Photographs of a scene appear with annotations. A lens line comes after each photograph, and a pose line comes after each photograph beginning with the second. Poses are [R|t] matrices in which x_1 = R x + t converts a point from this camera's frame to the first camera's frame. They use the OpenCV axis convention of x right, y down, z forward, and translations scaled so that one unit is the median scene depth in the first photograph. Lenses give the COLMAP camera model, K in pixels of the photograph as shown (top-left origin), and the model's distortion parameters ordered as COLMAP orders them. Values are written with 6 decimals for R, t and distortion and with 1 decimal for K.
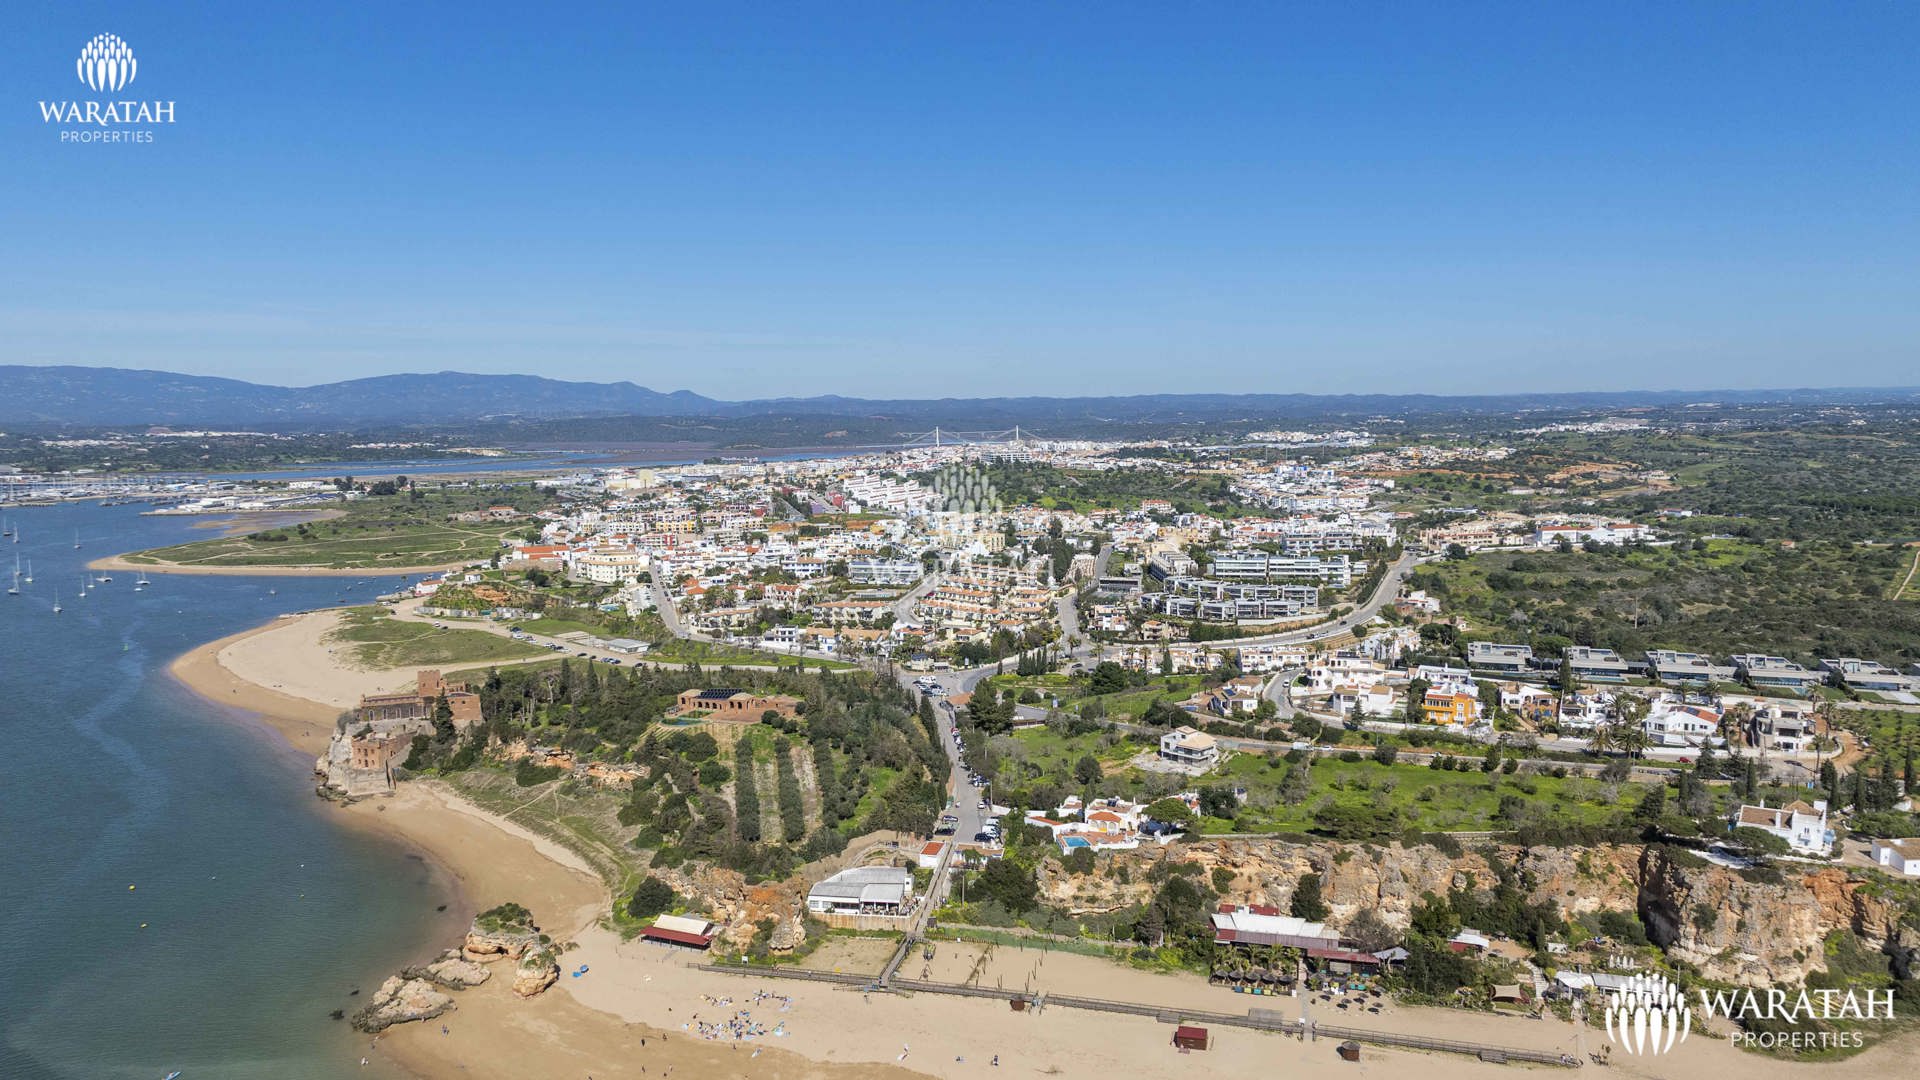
lens RADIAL K [[1327.6, 0, 960.6], [0, 1327.6, 544.5], [0, 0, 1]] dist [0.011371, -0.018768]
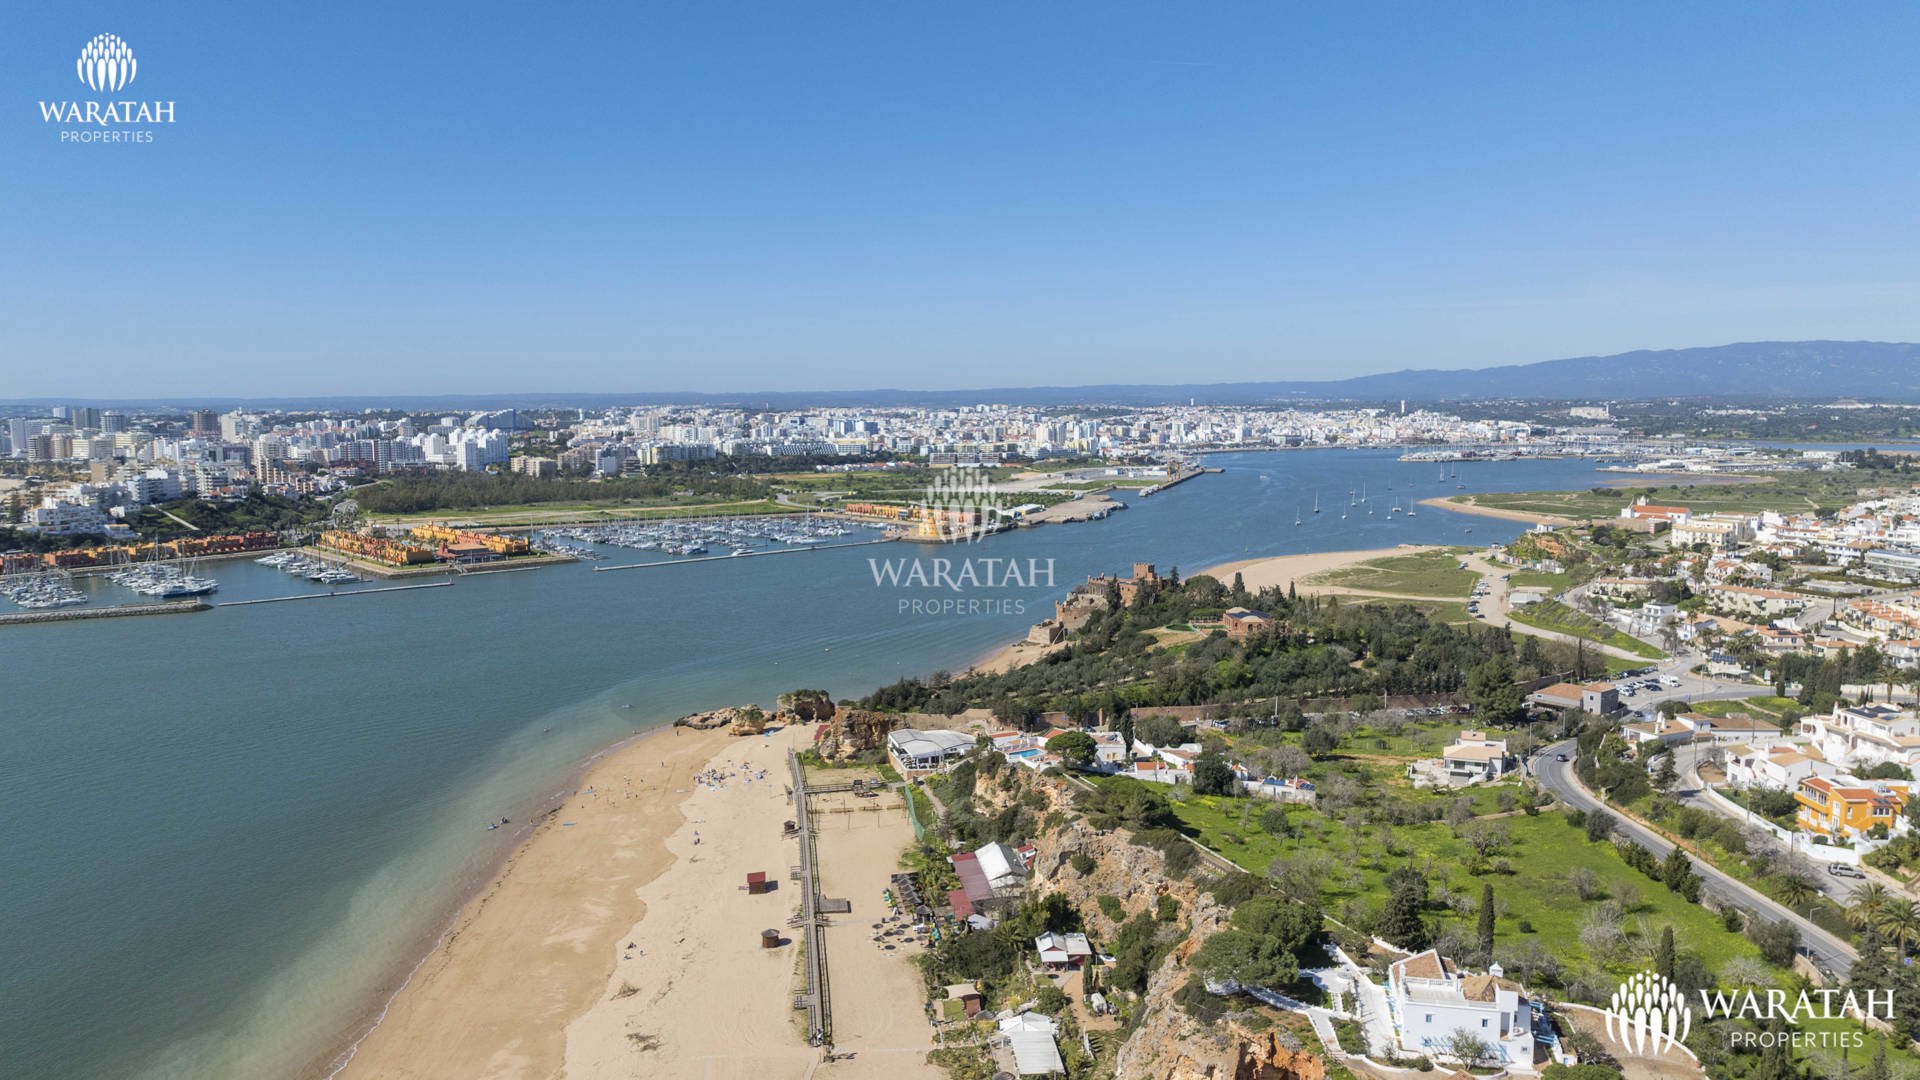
lens RADIAL K [[1327.6, 0, 958.2], [0, 1327.6, 540.7], [0, 0, 1]] dist [0.011371, -0.018768]
pose [[0.399546, 0.108236, -0.910301, 0.963473], [-0.093052, 0.992665, 0.077187, -0.005341], [0.911978, 0.053865, 0.406687, 0.548284]]
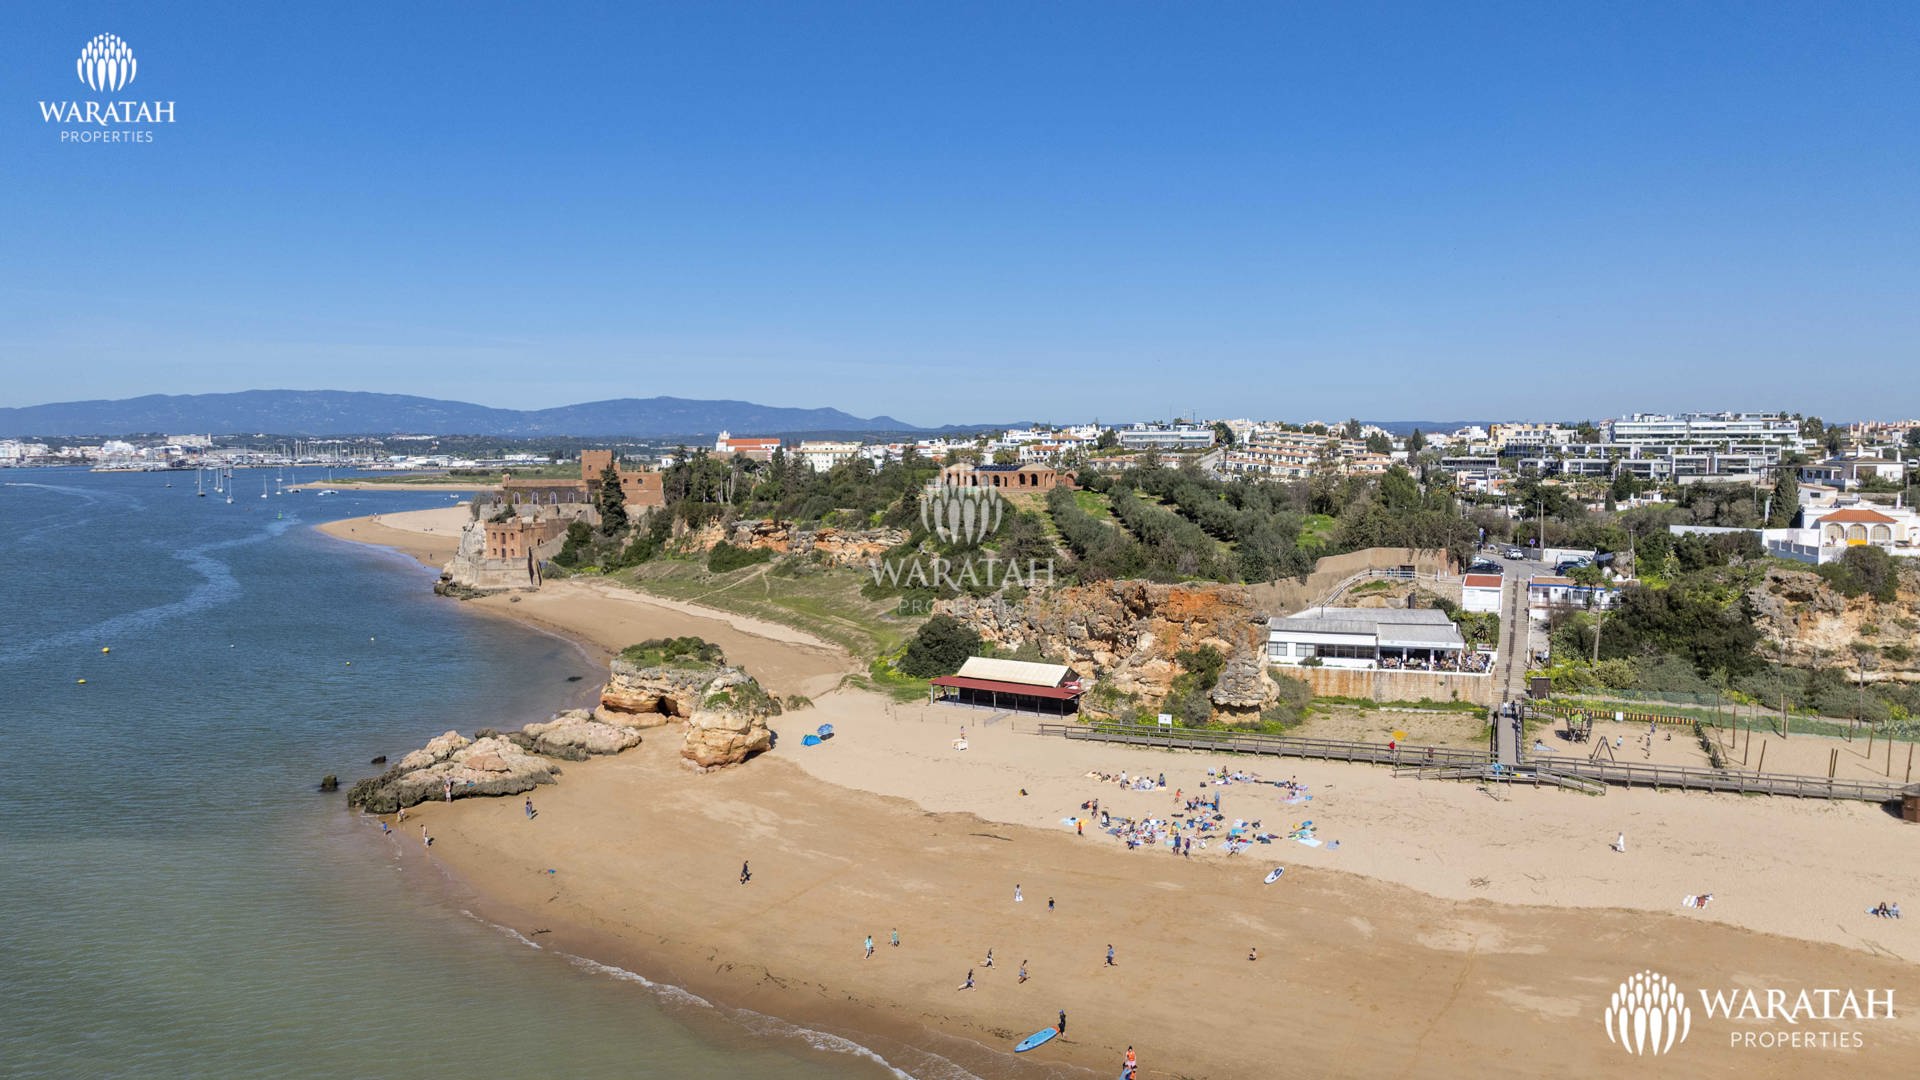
lens RADIAL K [[1327.6, 0, 962.4], [0, 1327.6, 538.9], [0, 0, 1]] dist [0.011371, -0.018768]
pose [[0.989444, 0.014071, -0.144230, -0.152608], [-0.017123, 0.999655, -0.019937, 0.237668], [0.143900, 0.022196, 0.989343, 0.487984]]
